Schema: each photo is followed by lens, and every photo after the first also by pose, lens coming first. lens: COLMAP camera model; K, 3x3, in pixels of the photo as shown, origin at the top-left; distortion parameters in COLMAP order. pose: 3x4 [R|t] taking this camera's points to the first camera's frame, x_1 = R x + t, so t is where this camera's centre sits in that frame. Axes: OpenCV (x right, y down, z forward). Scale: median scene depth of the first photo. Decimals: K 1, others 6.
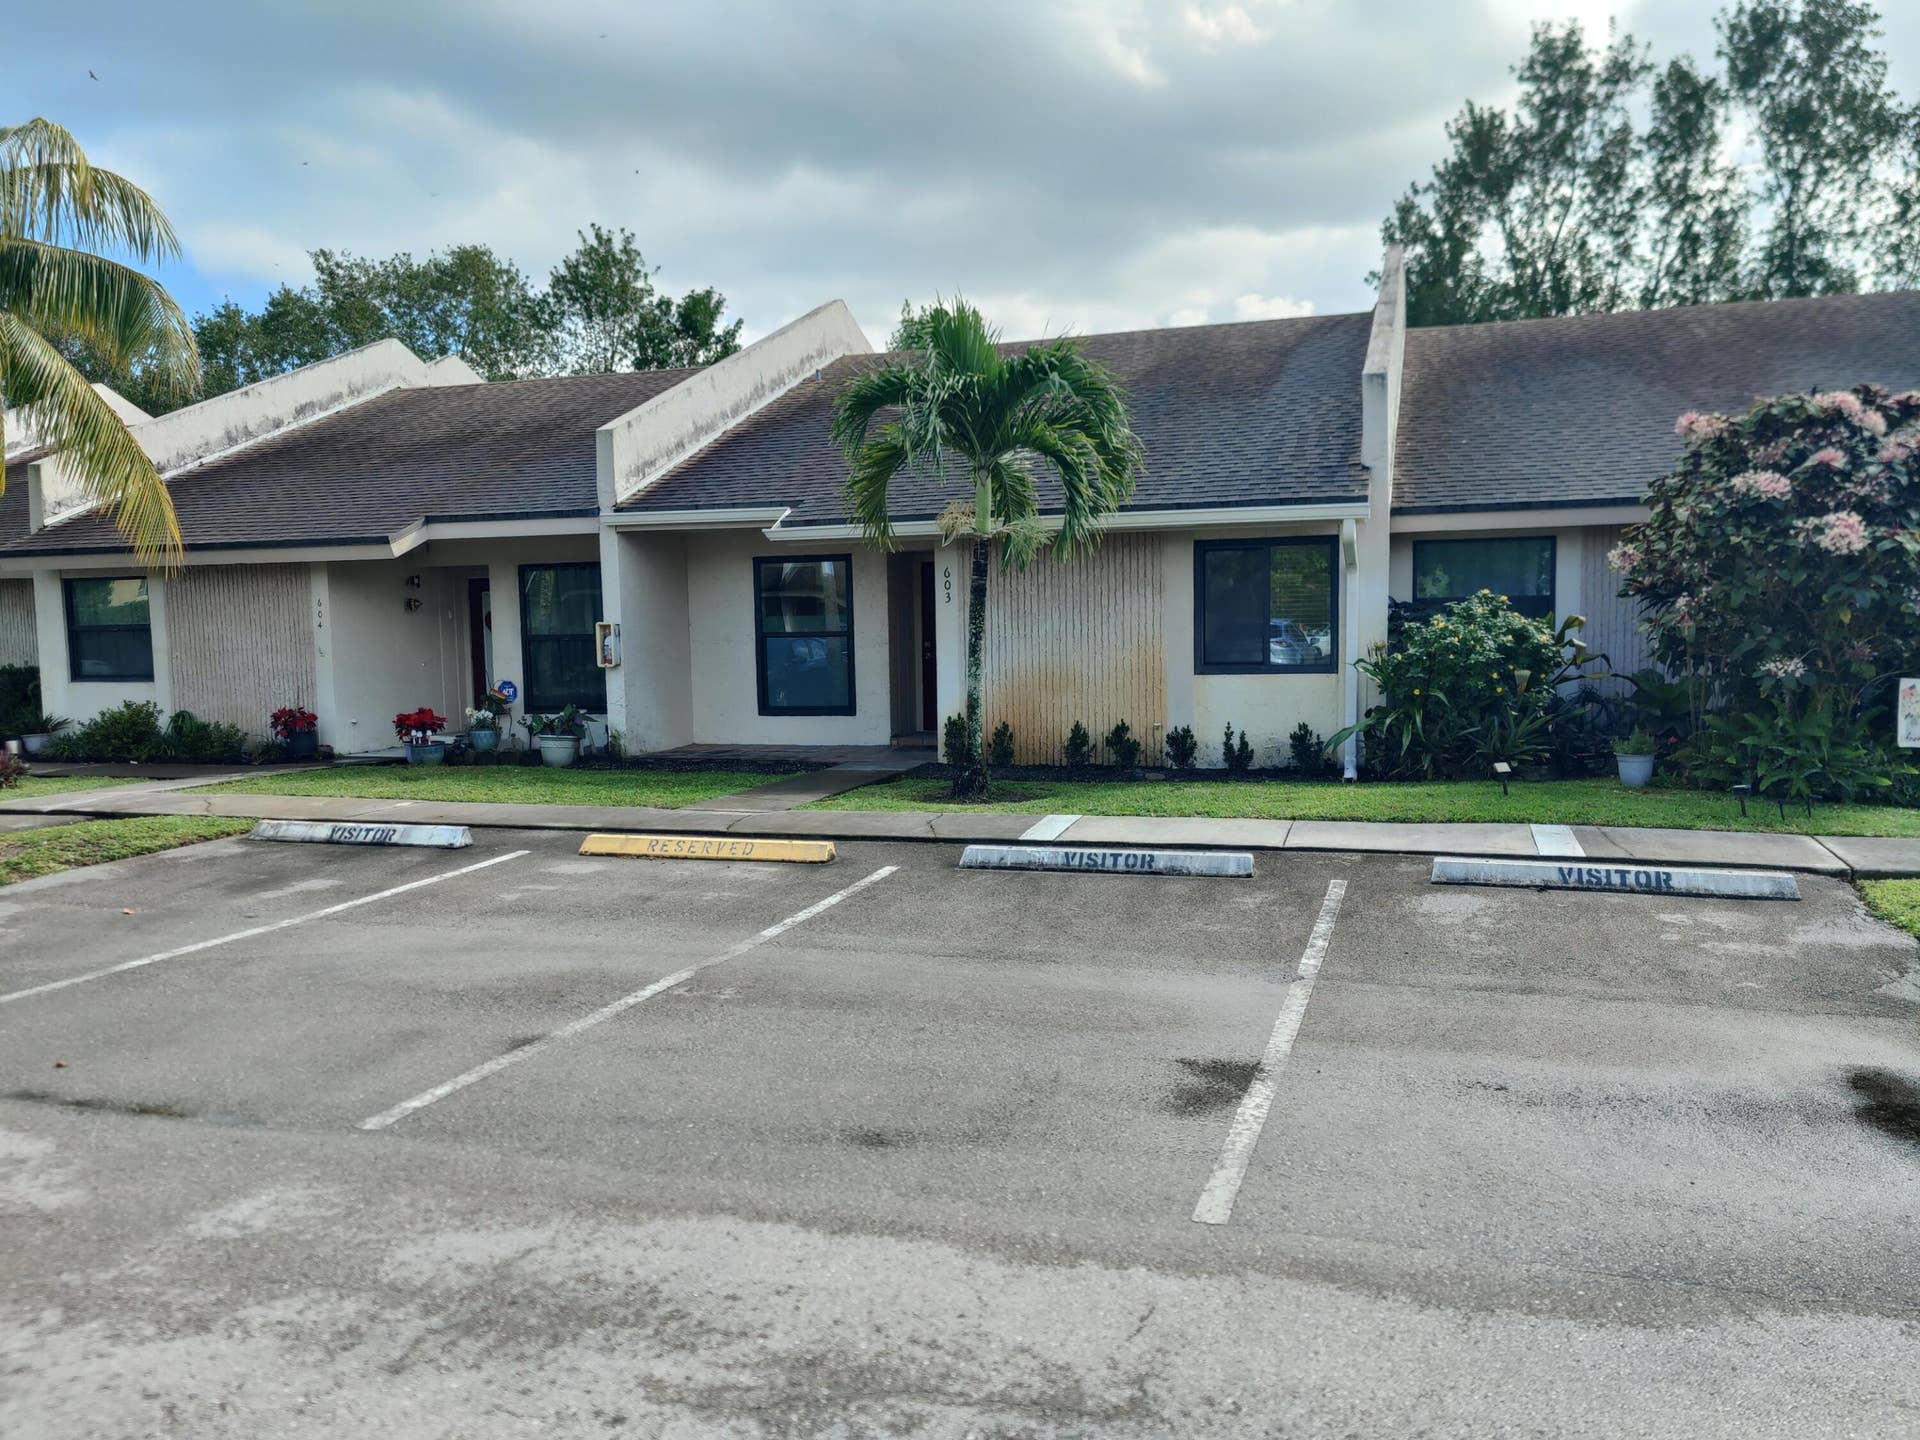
lens RADIAL K [[1435.0, 0, 994.8], [0, 1435.0, 722.6], [0, 0, 1]] dist [0.034200, 0.003867]
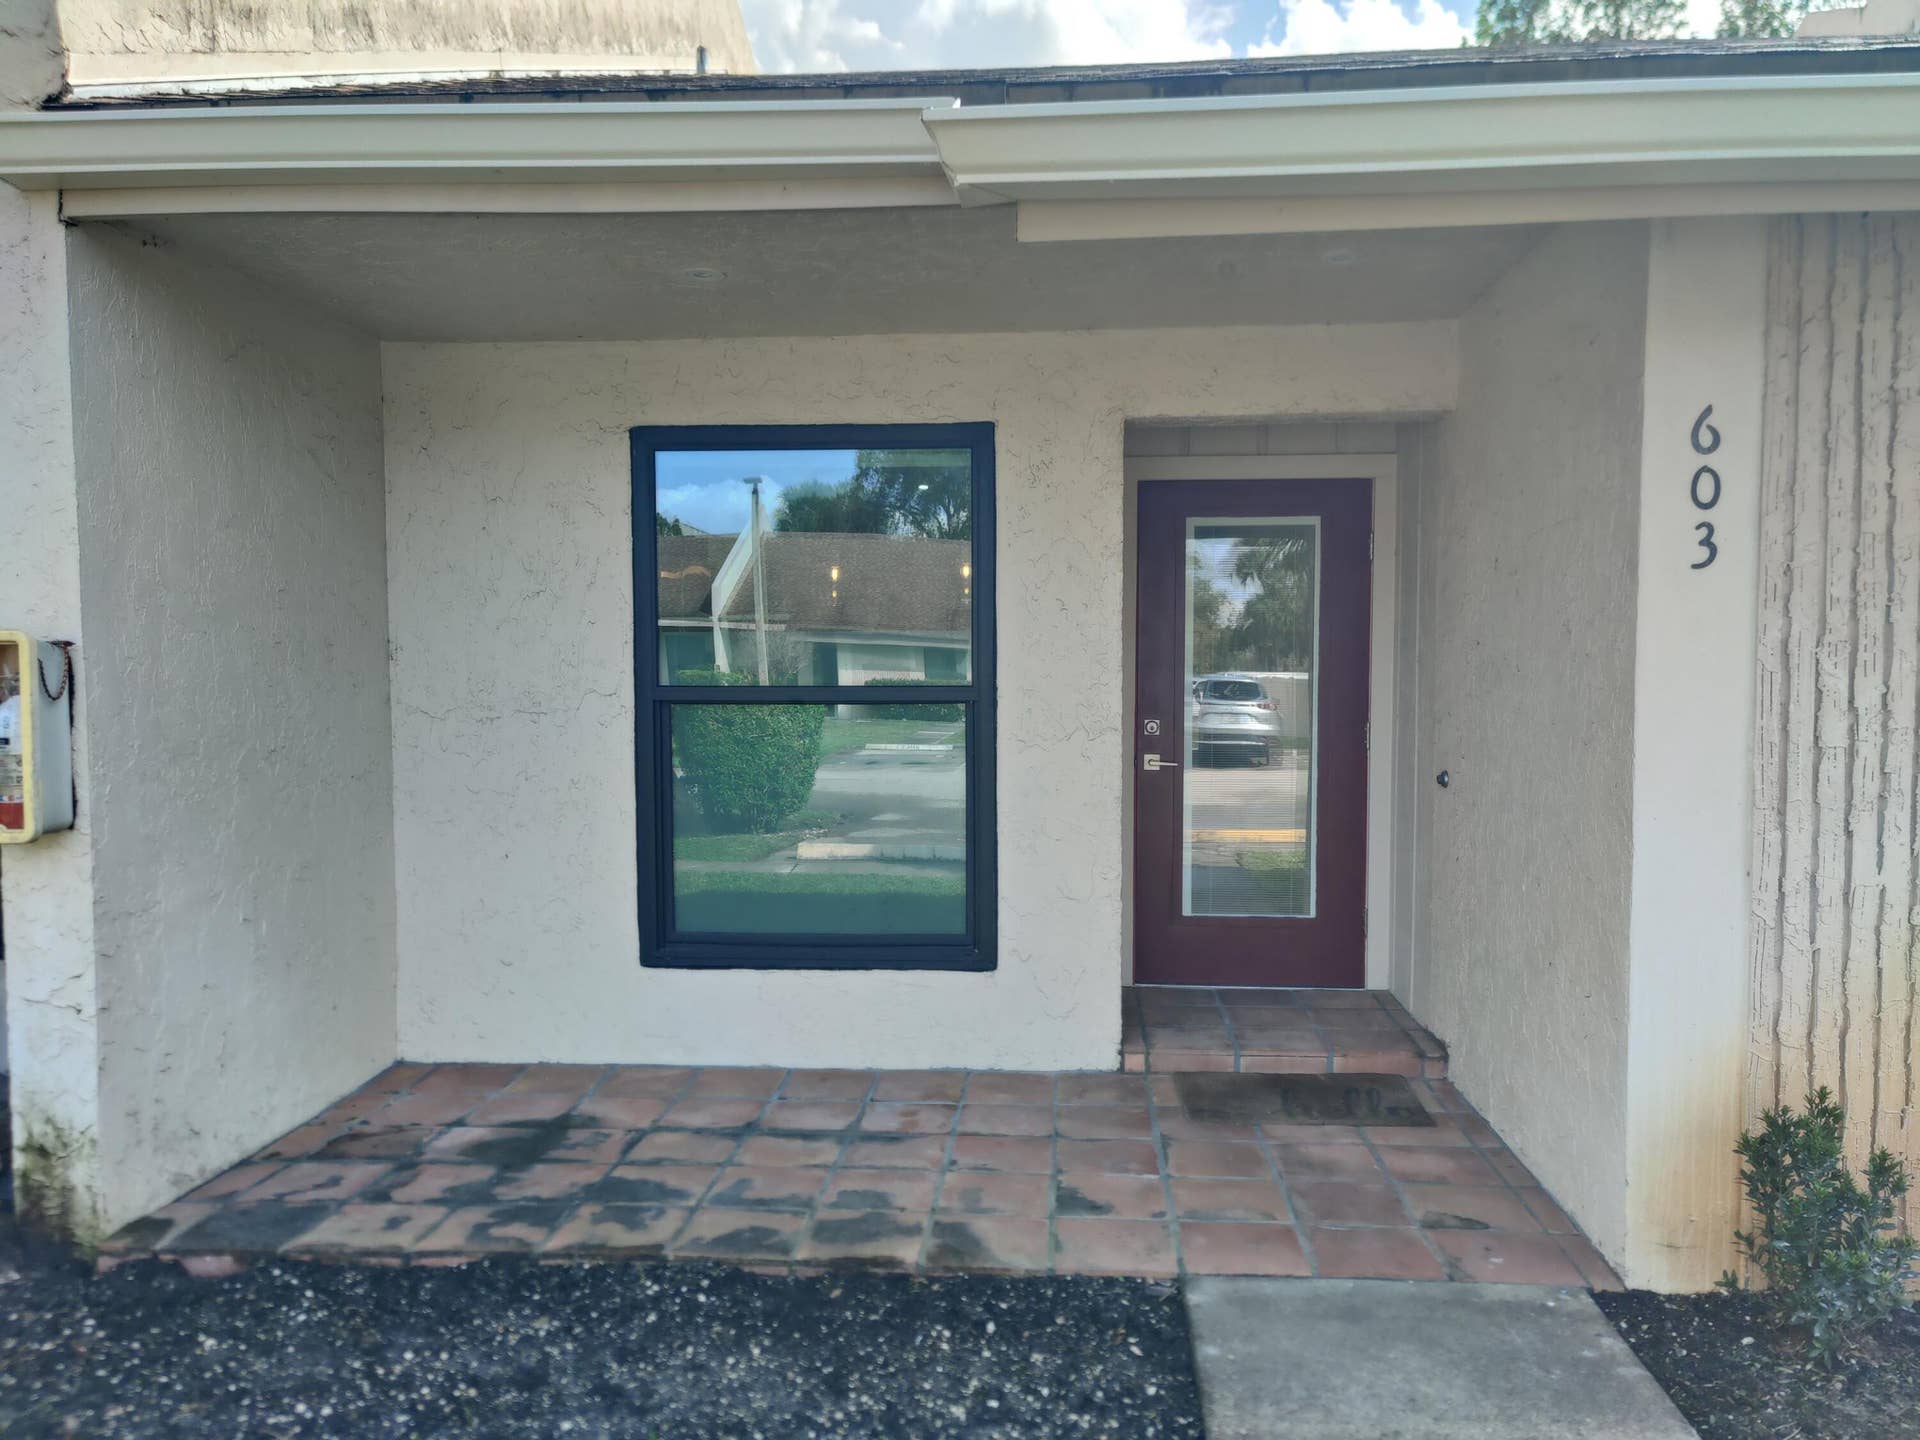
lens RADIAL K [[1435.0, 0, 994.8], [0, 1435.0, 722.6], [0, 0, 1]] dist [0.034200, 0.003867]
pose [[0.973407, 0.009585, 0.228882, -0.173249], [-0.001459, 0.999363, -0.035648, -0.047779], [-0.229078, 0.034366, 0.972801, 0.745577]]
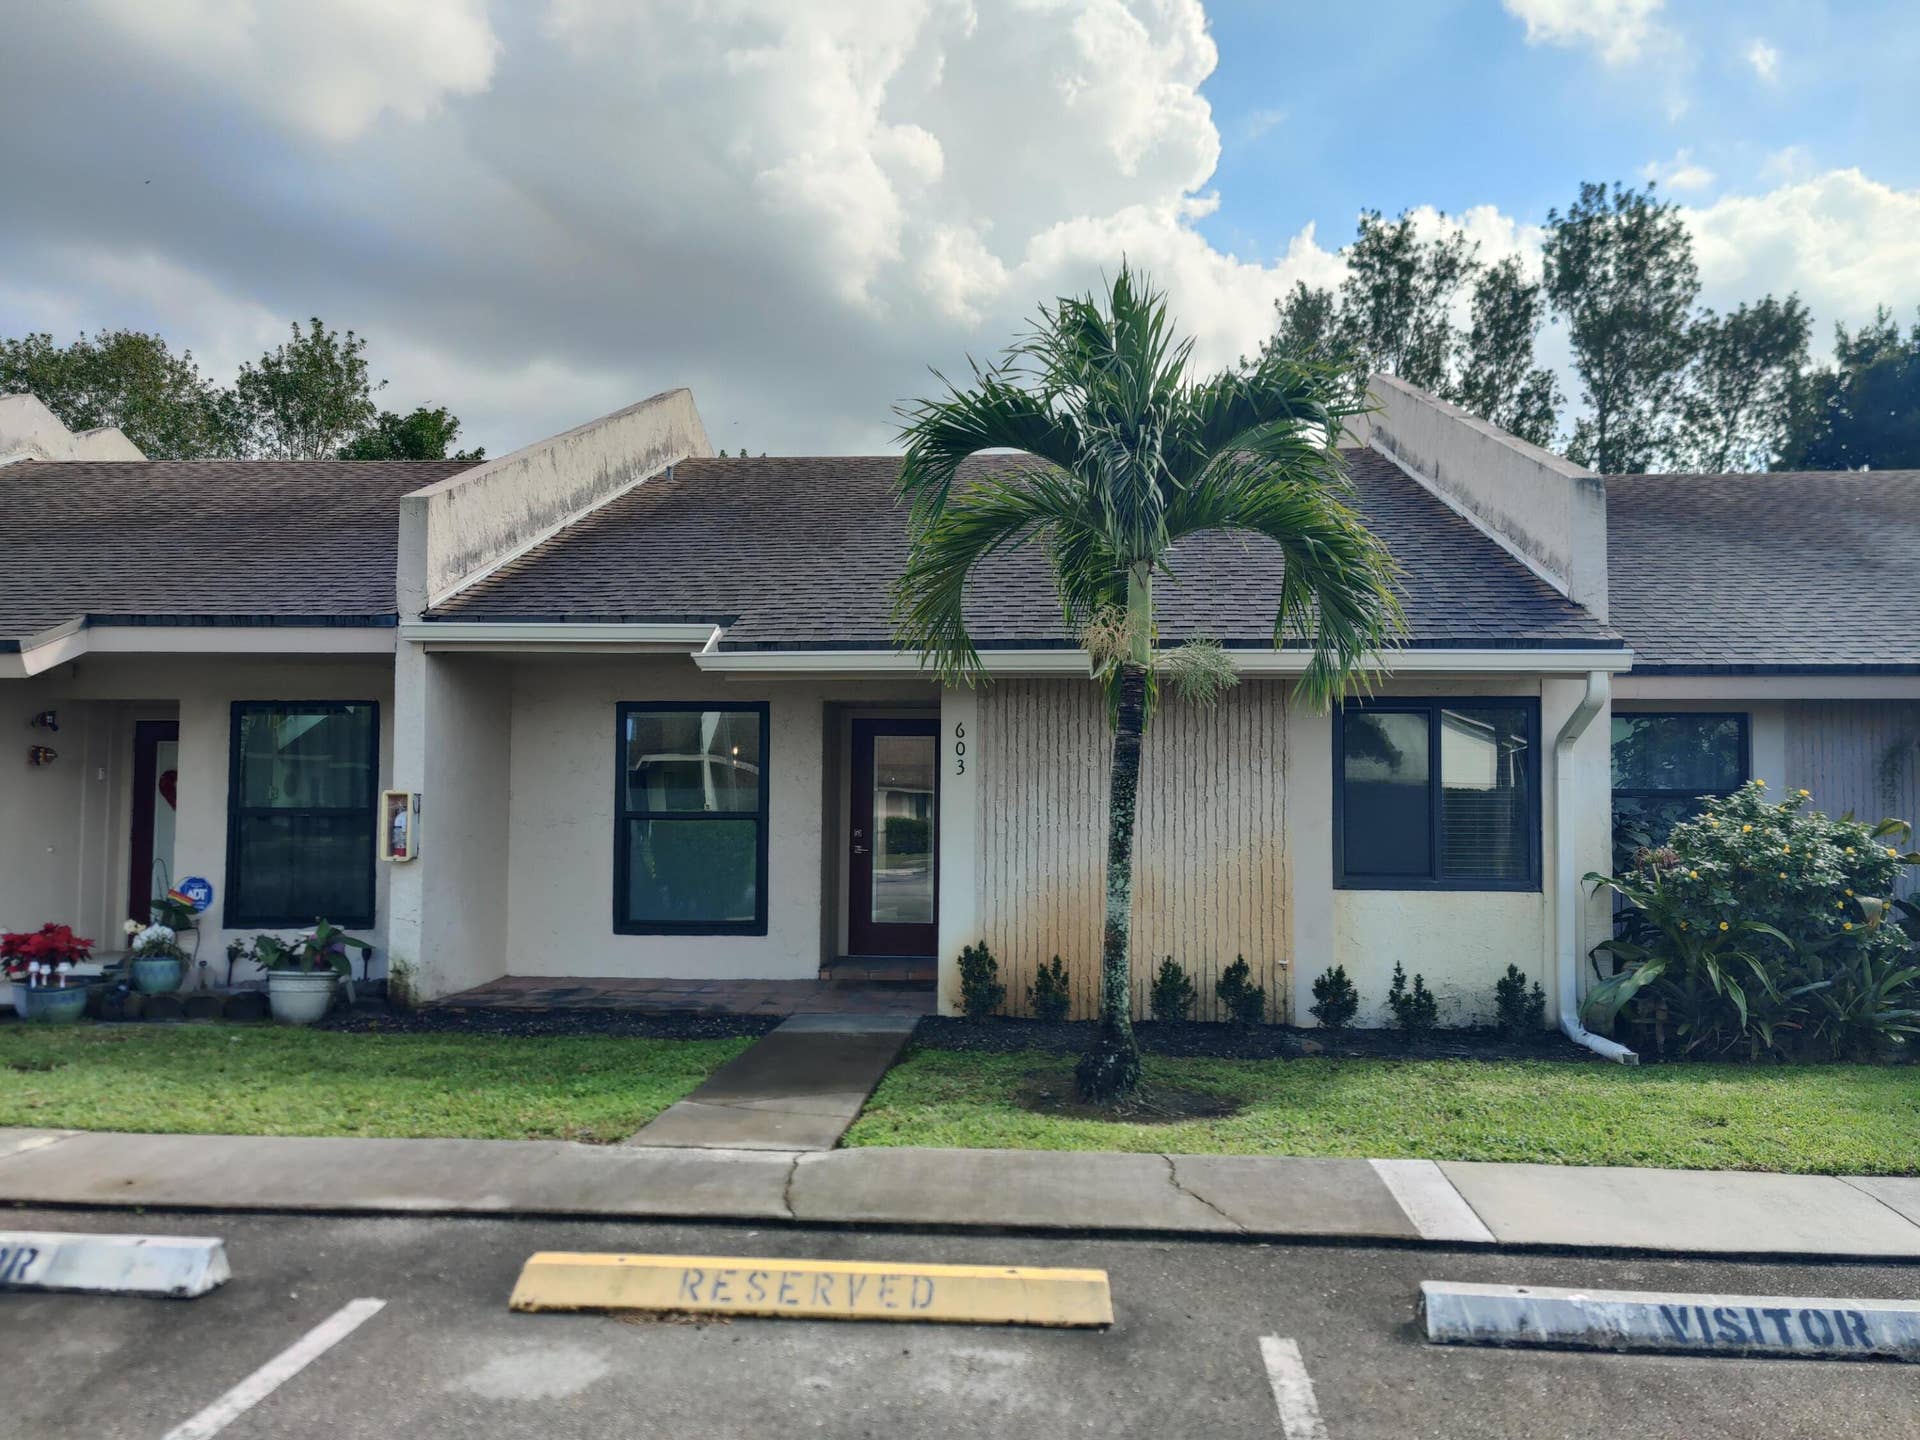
lens RADIAL K [[1435.0, 0, 994.8], [0, 1435.0, 722.6], [0, 0, 1]] dist [0.034200, 0.003867]
pose [[0.974675, 0.038344, 0.220312, -0.152650], [-0.009806, 0.991571, -0.129194, -0.019273], [-0.223409, 0.123762, 0.966836, 0.315306]]
